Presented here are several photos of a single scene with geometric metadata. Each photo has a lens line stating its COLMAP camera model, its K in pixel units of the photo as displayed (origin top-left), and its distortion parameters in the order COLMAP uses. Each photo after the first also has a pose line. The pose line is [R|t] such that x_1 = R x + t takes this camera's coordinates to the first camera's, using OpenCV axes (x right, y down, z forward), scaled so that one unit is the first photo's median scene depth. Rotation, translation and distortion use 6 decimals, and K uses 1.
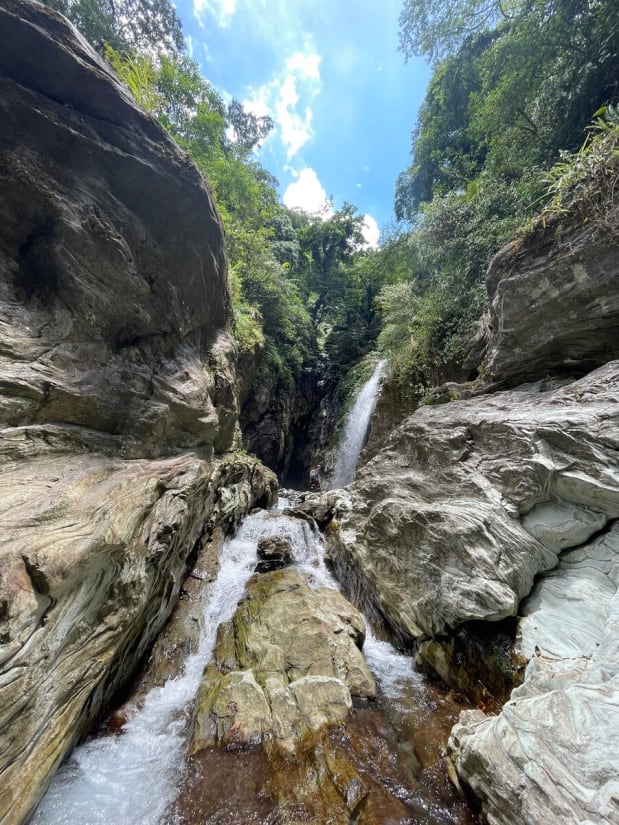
lens RADIAL K [[388.5, 0, 309.5], [0, 388.5, 412.5], [0, 0, 1]] dist [-0.000308, -0.000172]
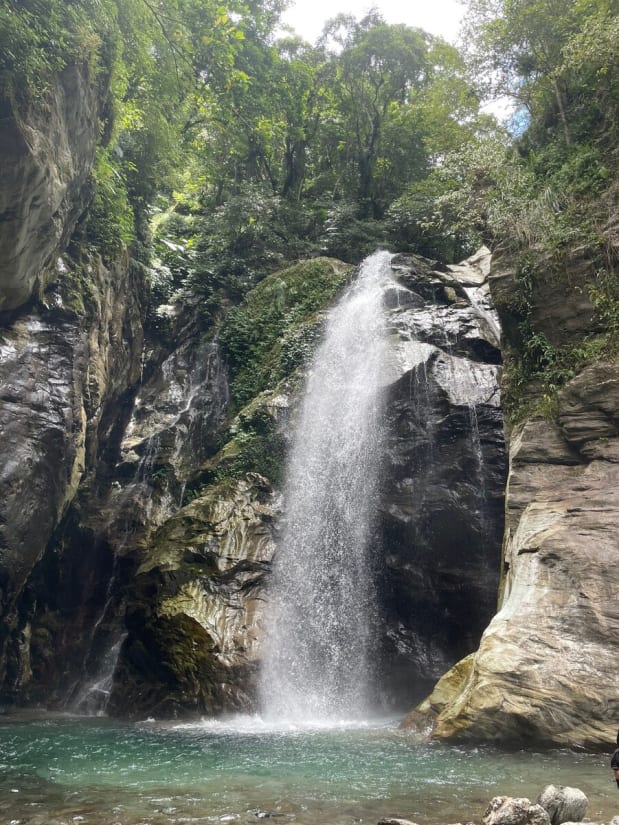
lens RADIAL K [[669.2, 0, 308.8], [0, 669.2, 408.0], [0, 0, 1]] dist [0.108563, -0.162134]
pose [[0.917420, 0.101145, 0.384850, -0.084828], [-0.067154, 0.992638, -0.100799, 0.068700], [-0.392212, 0.066631, 0.917458, 0.449874]]
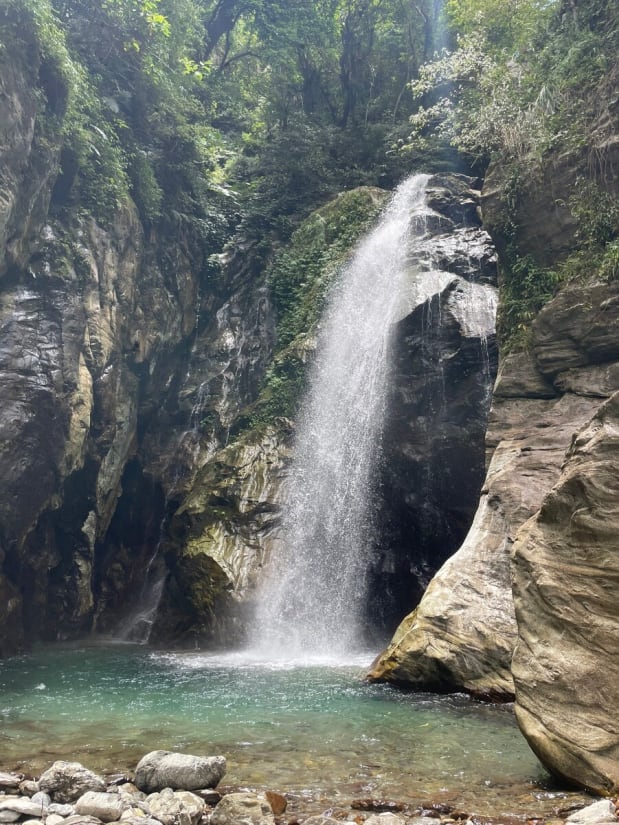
lens RADIAL K [[669.2, 0, 308.8], [0, 669.2, 408.0], [0, 0, 1]] dist [0.108563, -0.162134]
pose [[0.981228, 0.014538, 0.192302, -0.006582], [-0.016279, 0.999840, 0.007477, 0.058583], [-0.192162, -0.010467, 0.981307, 0.426667]]
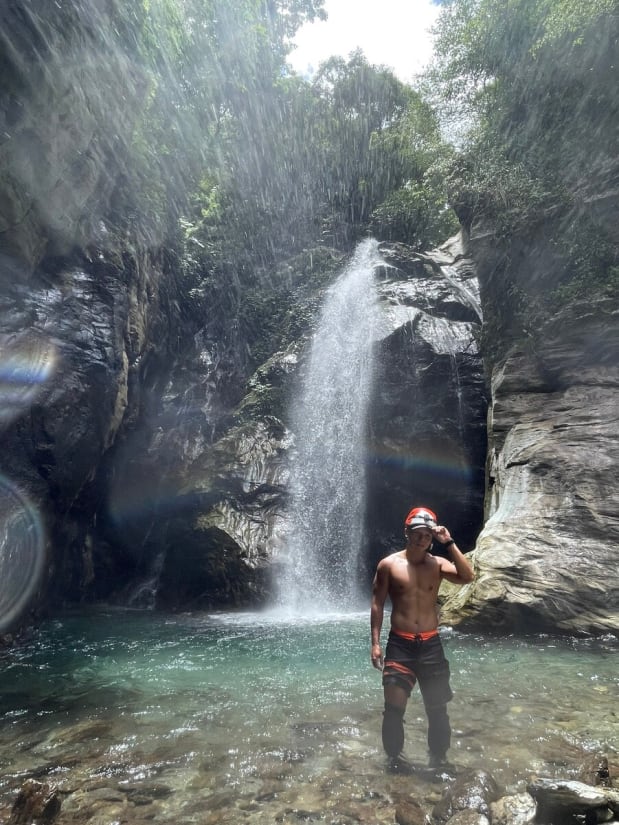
lens RADIAL K [[486.3, 0, 309.5], [0, 486.3, 412.5], [0, 0, 1]] dist [0.024540, -0.042185]
pose [[0.914165, 0.073097, 0.398696, -0.070059], [-0.056104, 0.996956, -0.054143, 0.087191], [-0.401440, 0.027127, 0.915484, 0.504954]]
